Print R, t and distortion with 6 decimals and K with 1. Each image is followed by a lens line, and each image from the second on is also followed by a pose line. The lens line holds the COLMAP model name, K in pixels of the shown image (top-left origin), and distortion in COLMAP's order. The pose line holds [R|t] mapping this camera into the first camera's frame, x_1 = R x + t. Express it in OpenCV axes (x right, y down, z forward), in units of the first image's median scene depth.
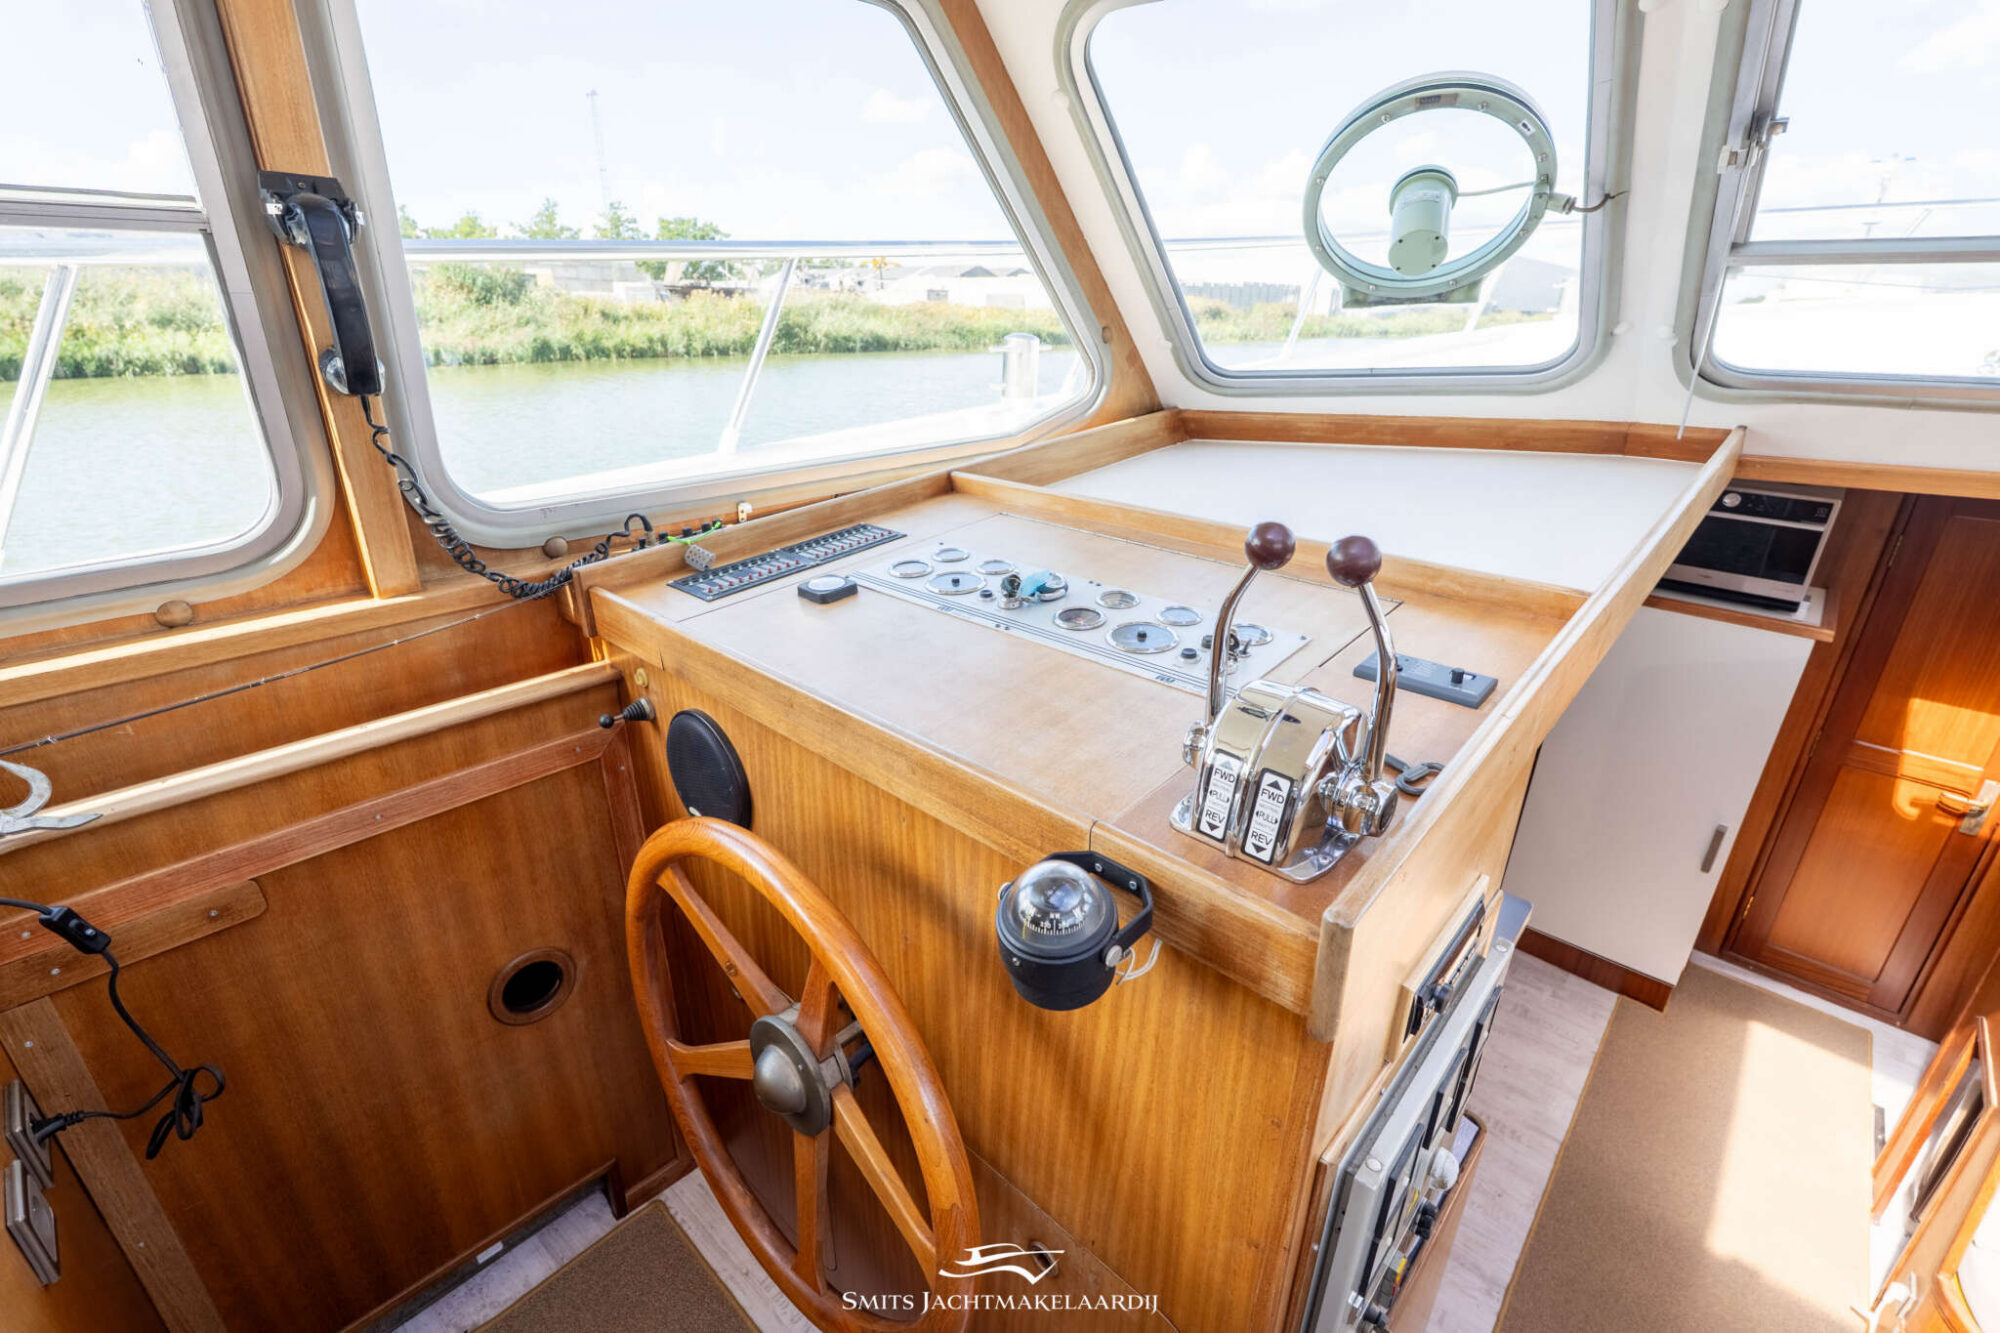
lens RADIAL K [[876.6, 0, 1002.6], [0, 876.6, 672.4], [0, 0, 1]] dist [-0.002266, 0.000197]
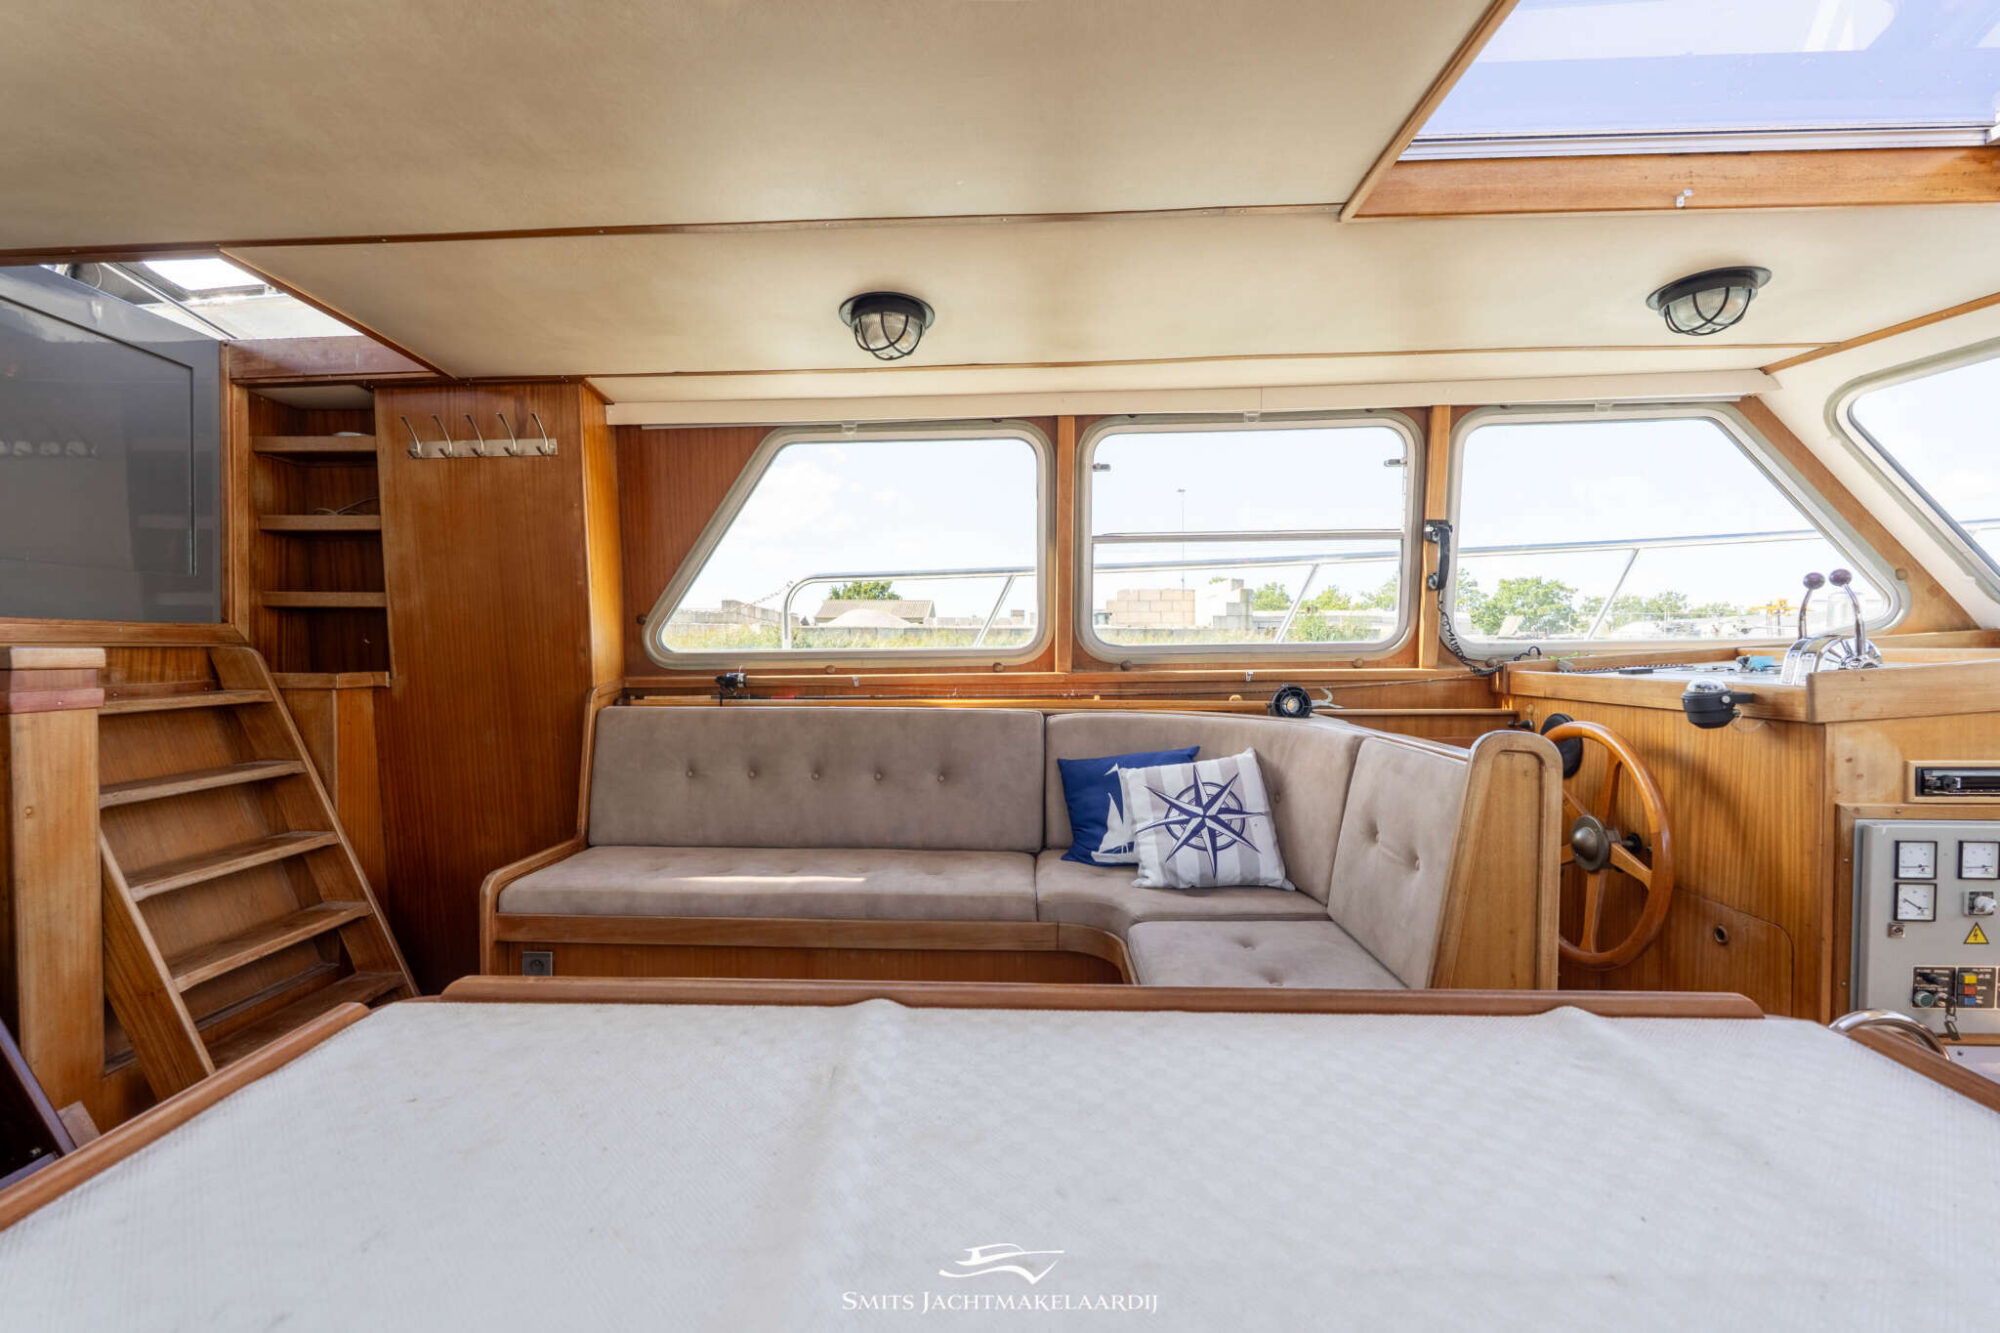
lens RADIAL K [[876.5, 0, 1000.0], [0, 876.5, 666.5], [0, 0, 1]] dist [-0.001919, -0.000210]
pose [[0.653976, 0.004192, -0.756504, 0.331324], [-0.287466, 0.926355, -0.243373, 0.716654], [0.699770, 0.376629, 0.607019, -1.137097]]
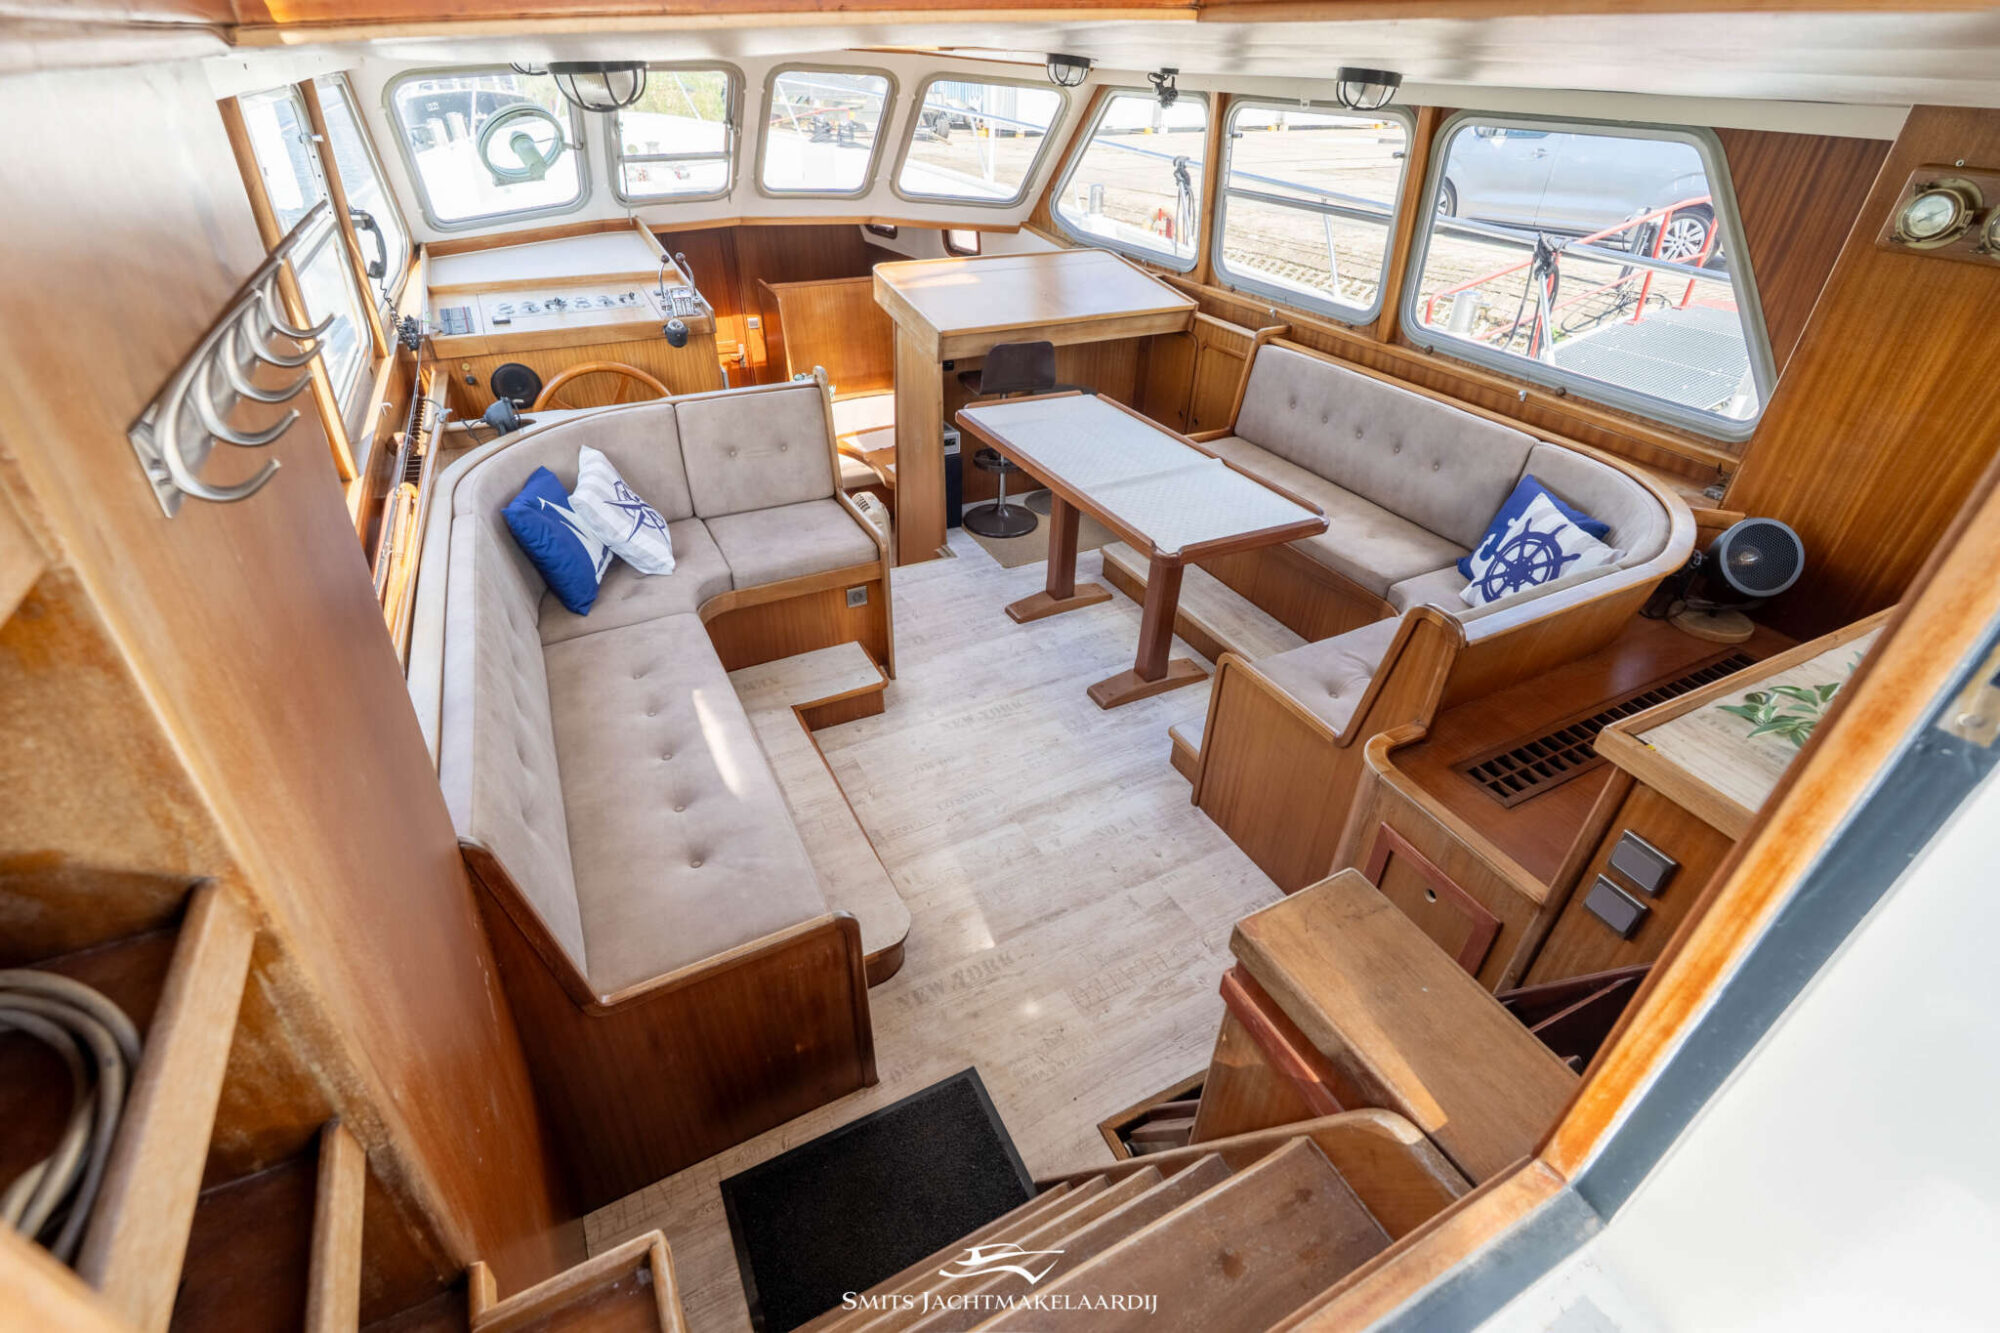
lens RADIAL K [[878.1, 0, 999.1], [0, 878.1, 668.8], [0, 0, 1]] dist [-0.003587, 0.000451]
pose [[0.340595, -0.535235, 0.772994, -2.214462], [0.352536, 0.834869, 0.422745, 0.202573], [-0.871616, 0.128523, 0.473041, -1.507917]]
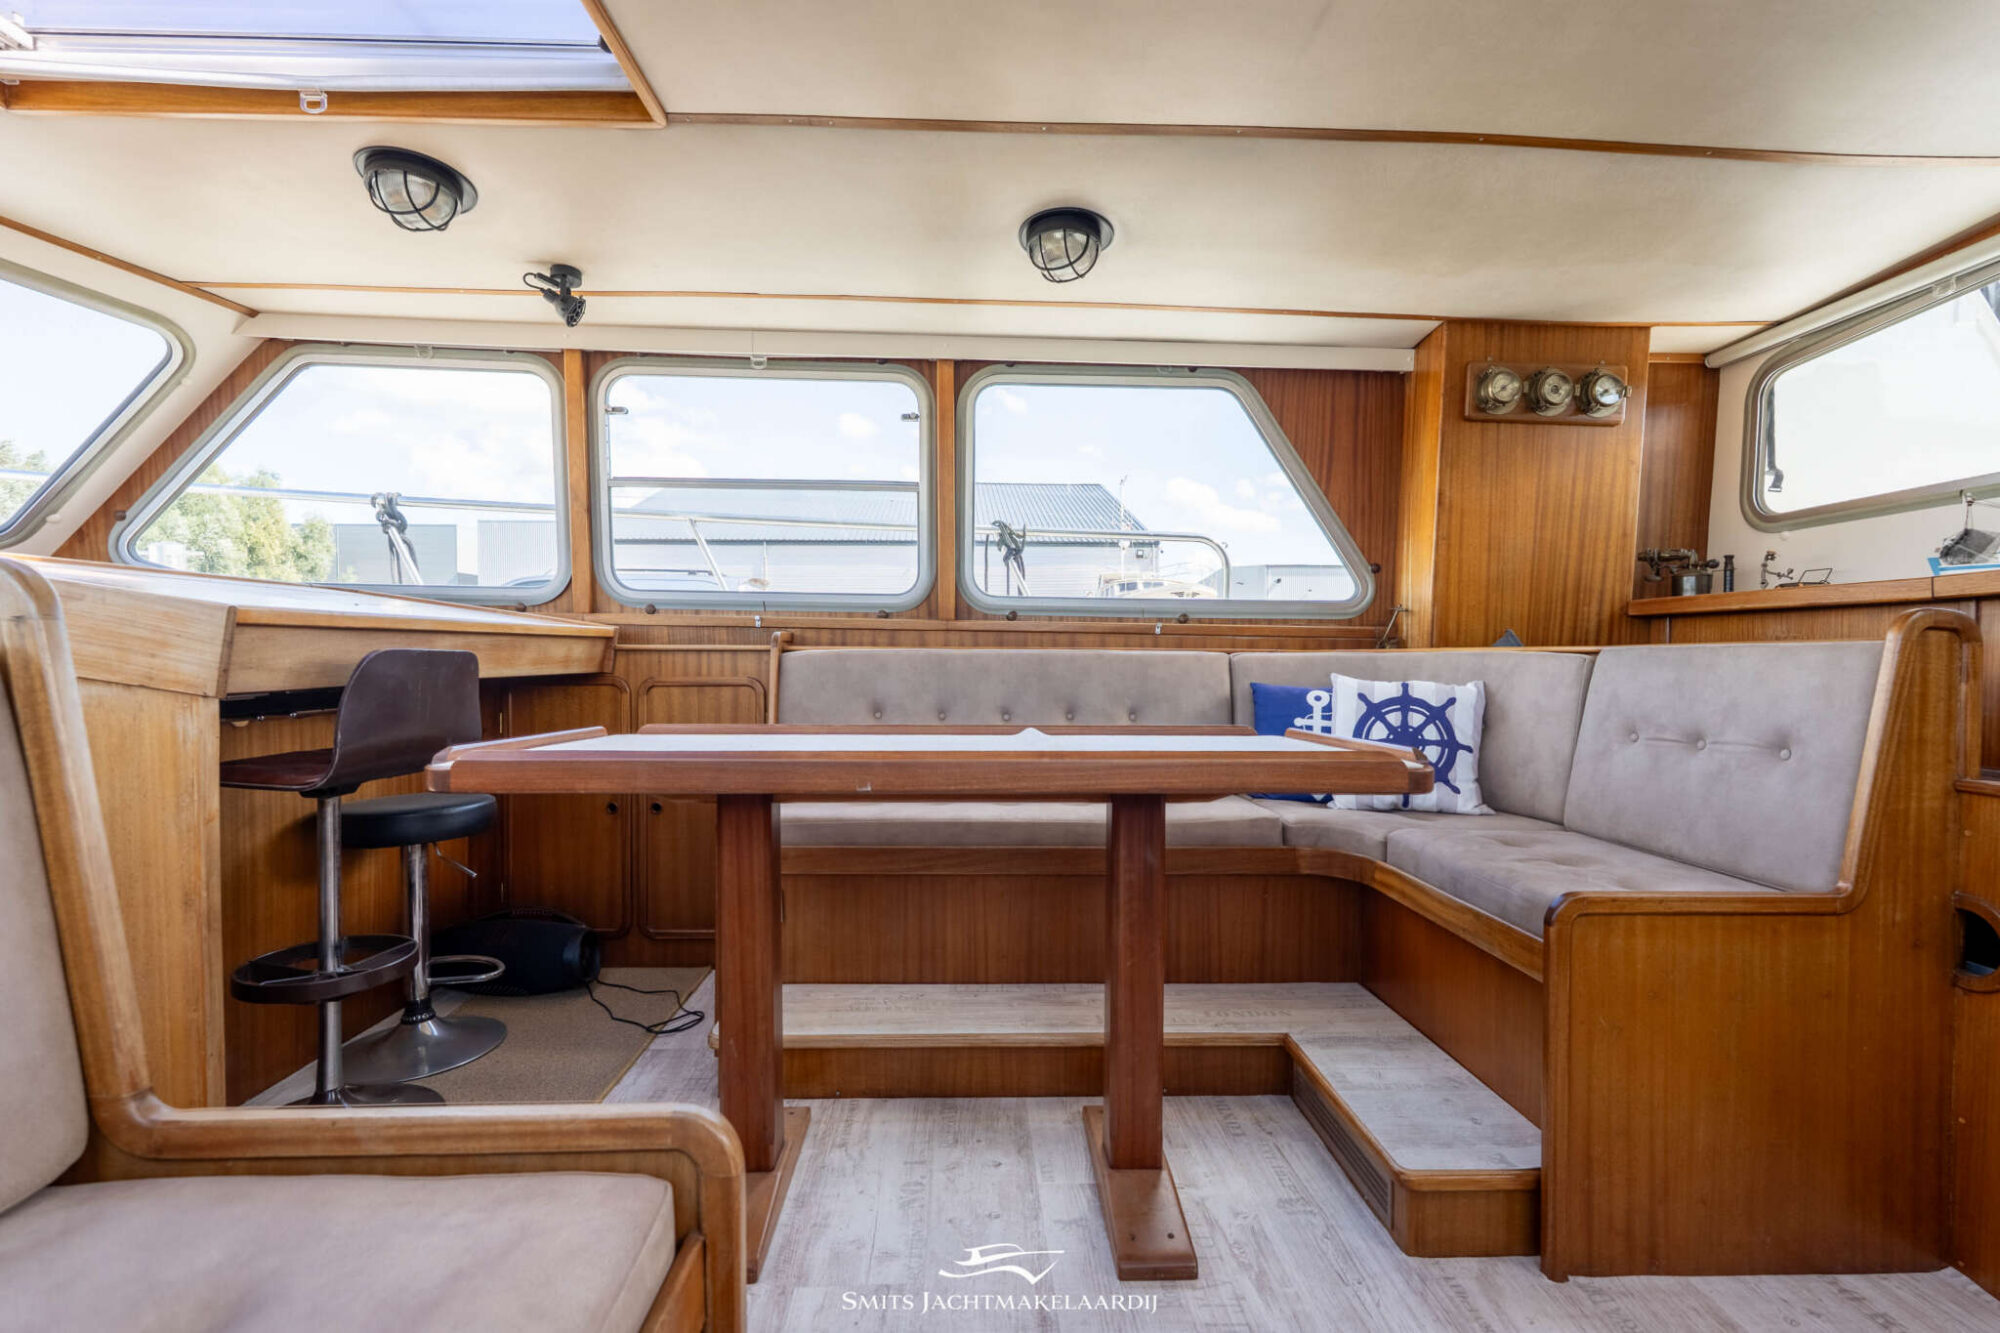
lens RADIAL K [[878.1, 0, 999.1], [0, 878.1, 668.8], [0, 0, 1]] dist [-0.003587, 0.000451]
pose [[-0.696017, -0.026449, 0.717538, -0.845888], [0.267699, 0.917713, 0.293497, 0.426642], [-0.666257, 0.396363, -0.631663, -0.089463]]
